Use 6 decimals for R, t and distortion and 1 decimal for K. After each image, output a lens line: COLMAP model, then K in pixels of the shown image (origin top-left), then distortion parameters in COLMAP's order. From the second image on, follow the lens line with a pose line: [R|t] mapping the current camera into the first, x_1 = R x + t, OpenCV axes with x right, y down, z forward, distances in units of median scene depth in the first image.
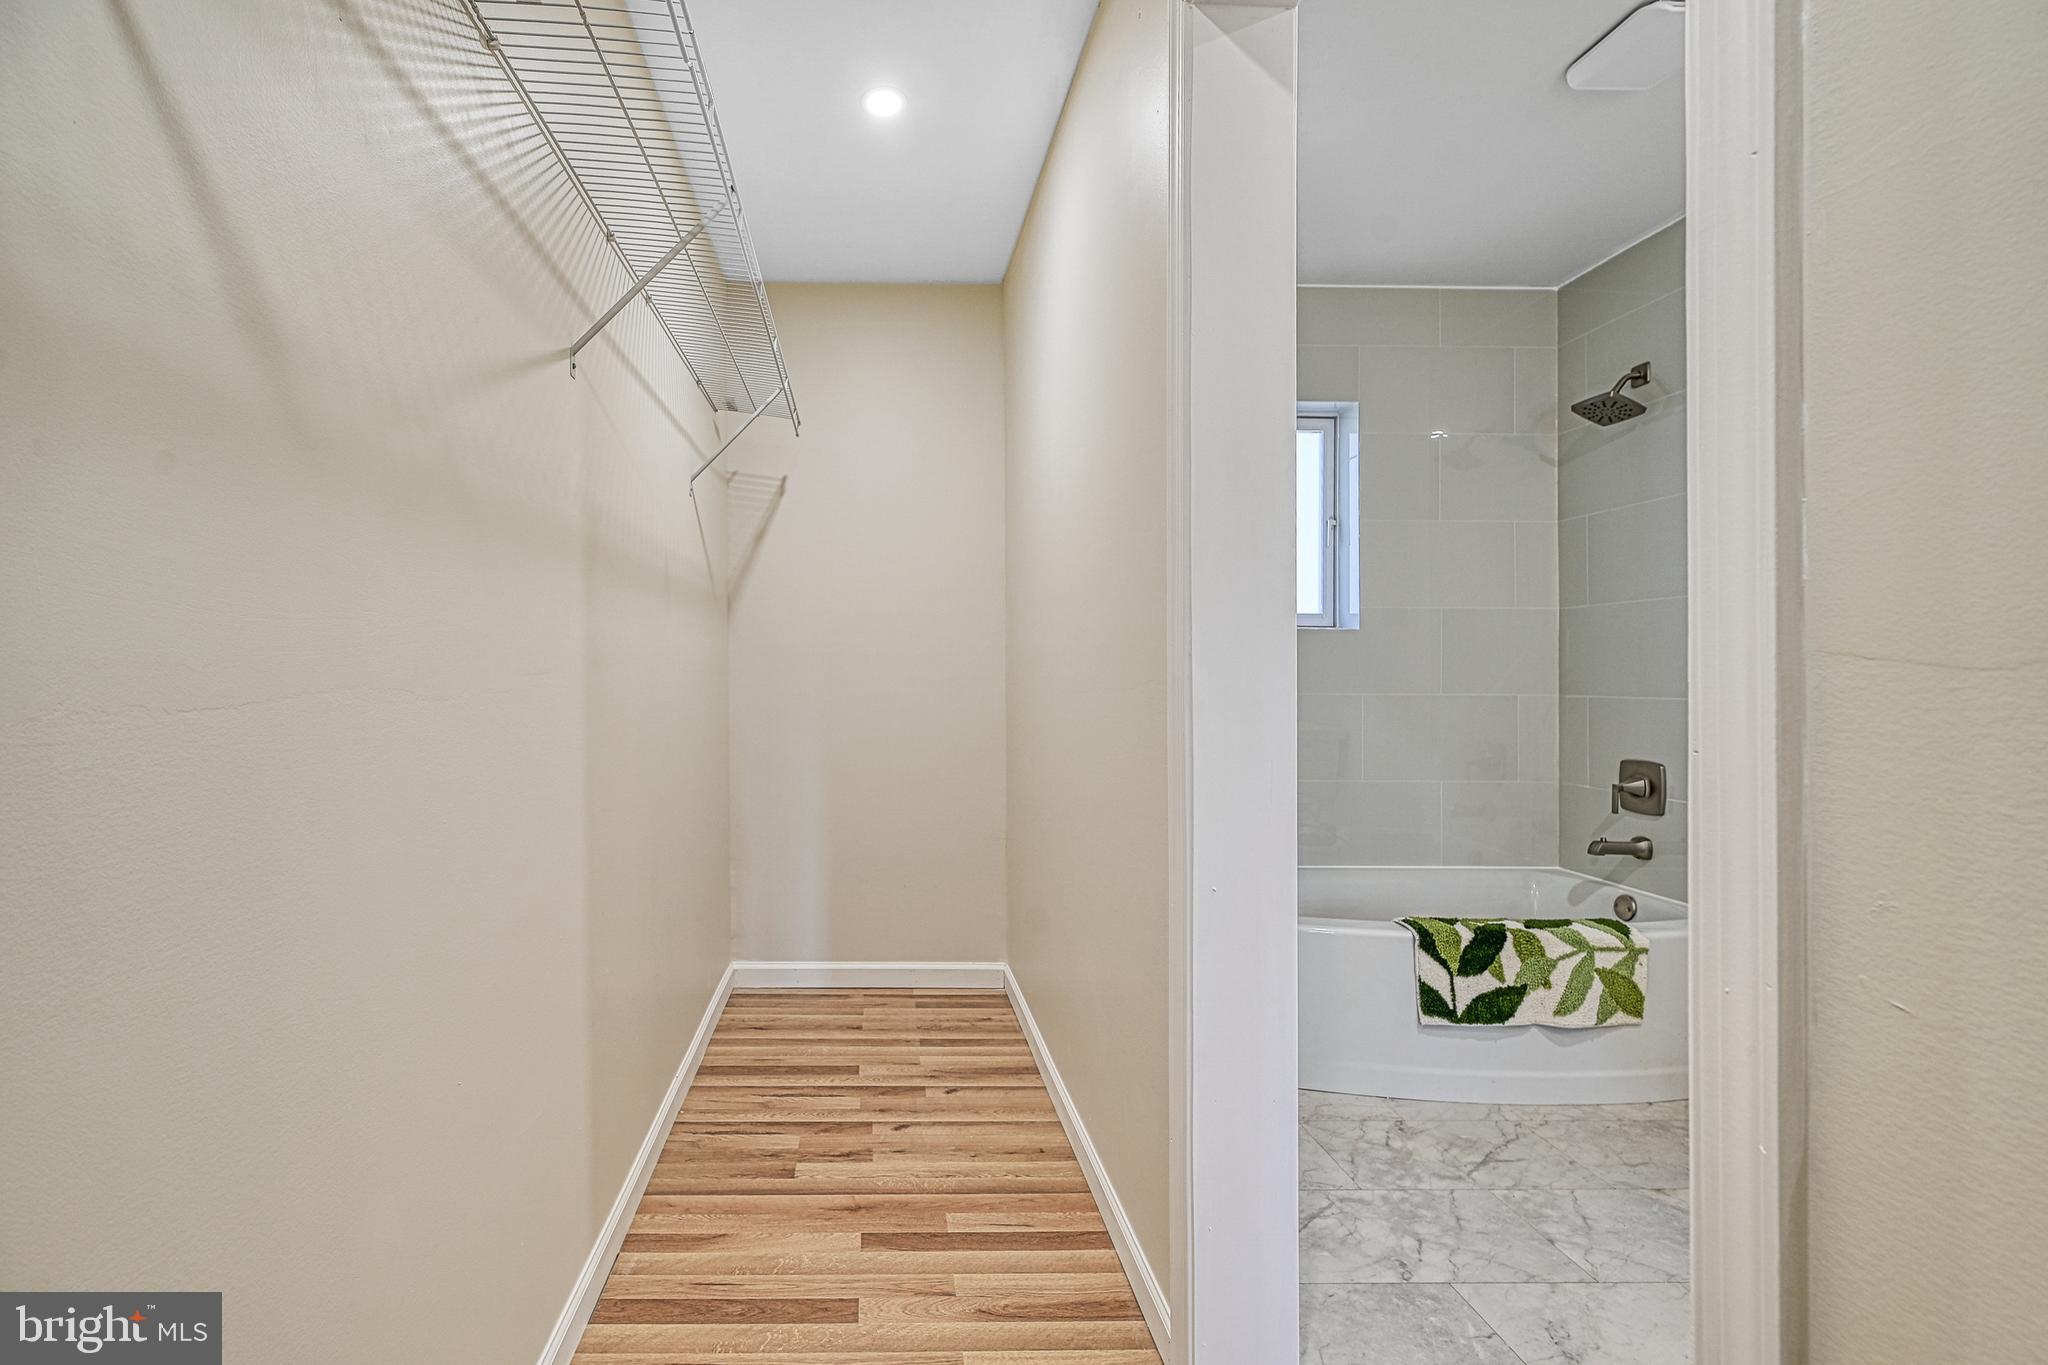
lens RADIAL K [[911.8, 0, 893.3], [0, 911.8, 672.5], [0, 0, 1]] dist [-0.000141, -0.000149]
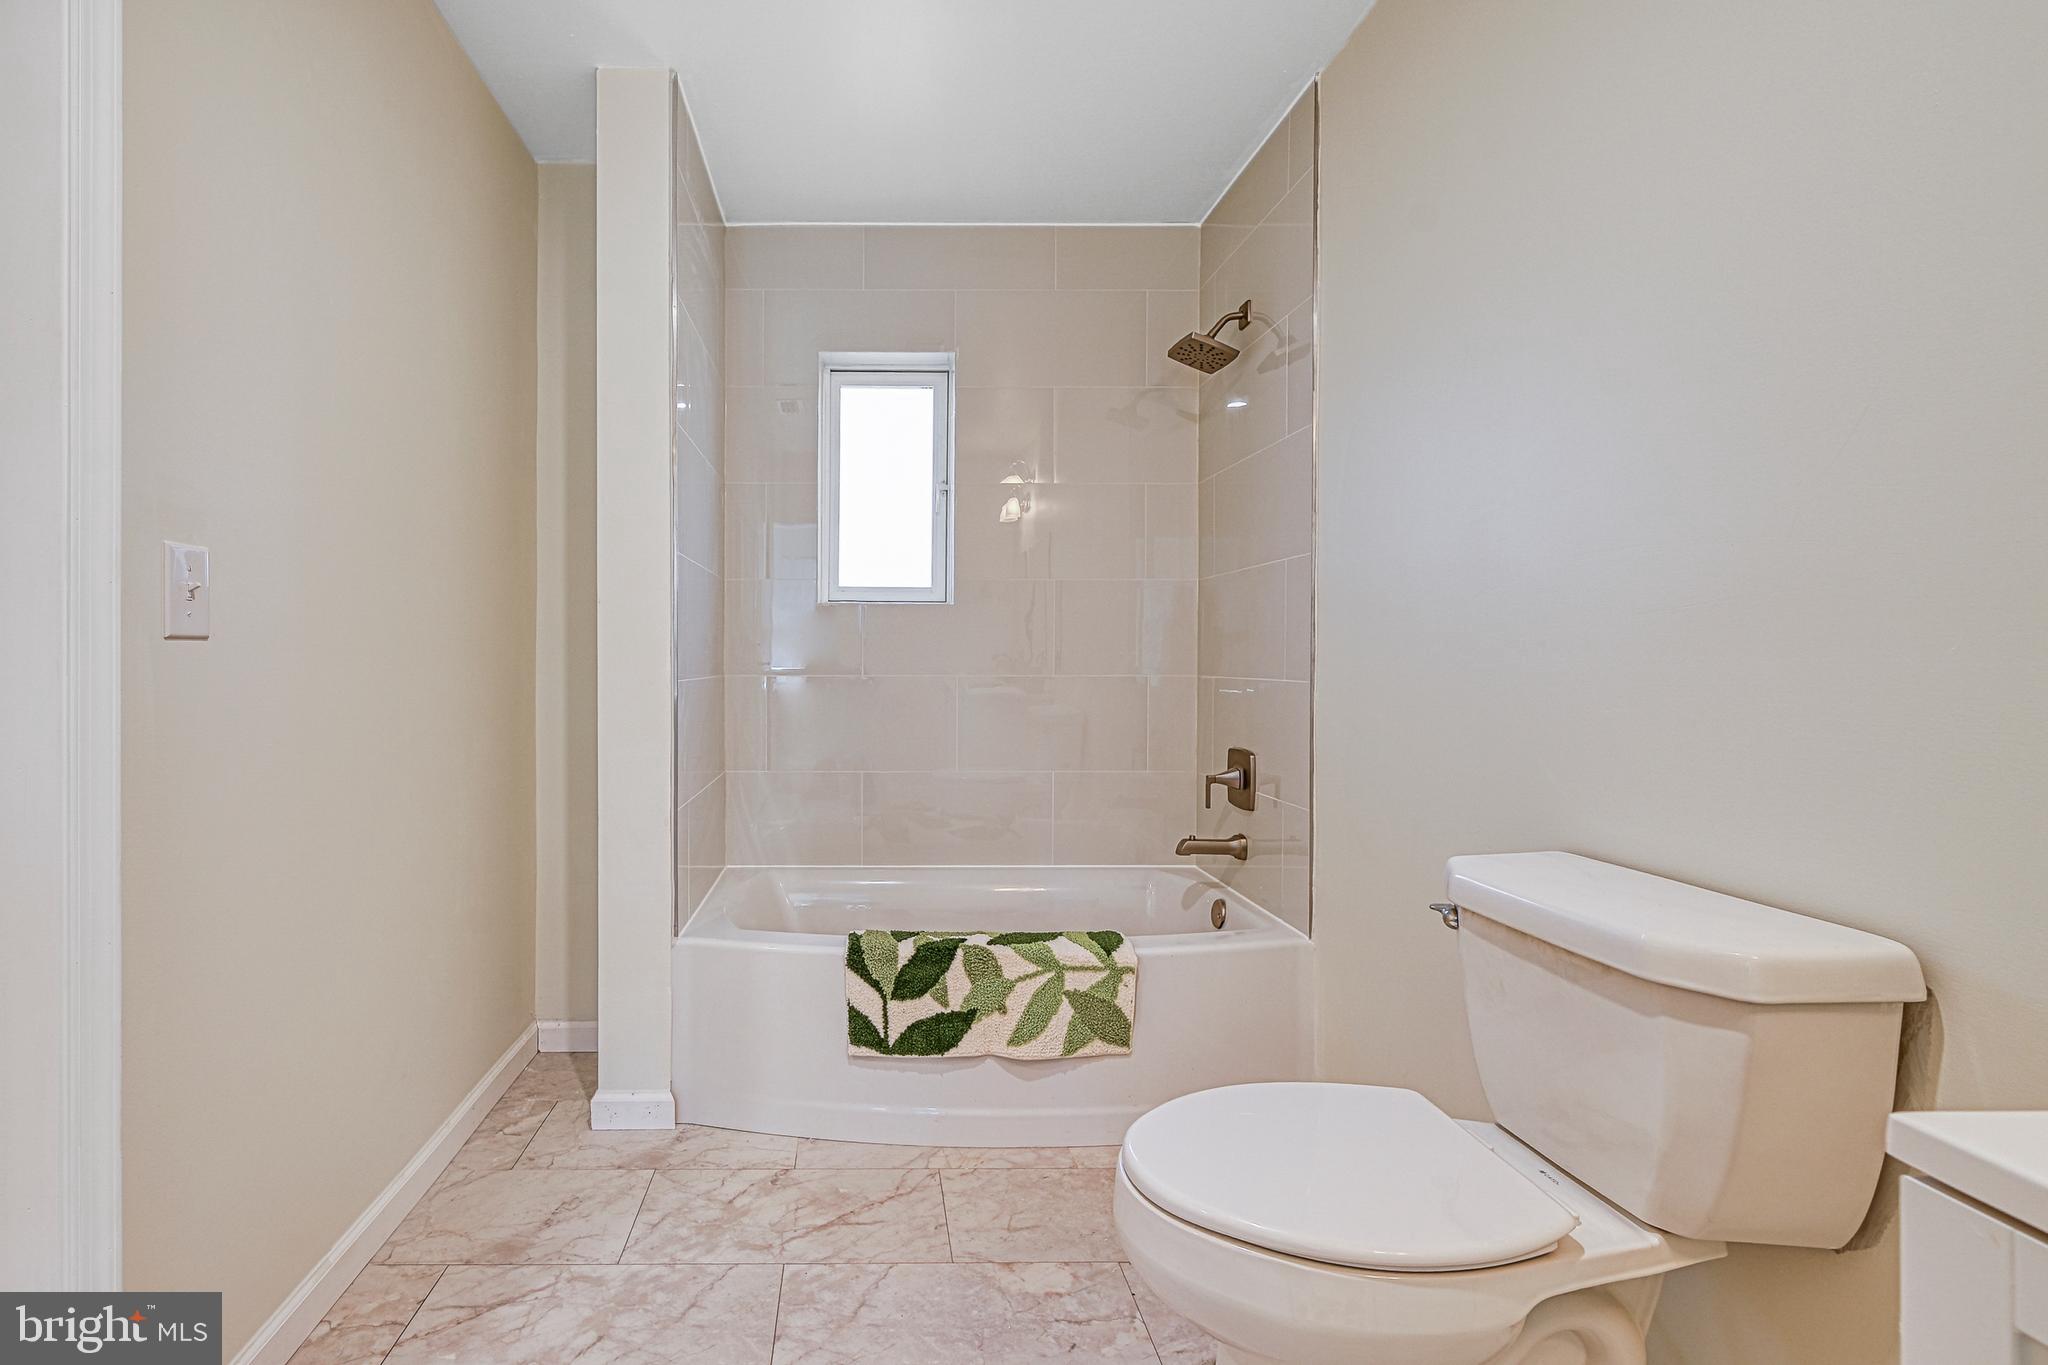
lens RADIAL K [[908.4, 0, 865.4], [0, 908.4, 657.8], [0, 0, 1]] dist [0.000145, -0.000232]
pose [[0.999782, -0.002376, -0.020747, 0.605376], [0.002492, 0.999981, 0.005571, 0.002307], [0.020734, -0.005621, 0.999769, 0.134496]]
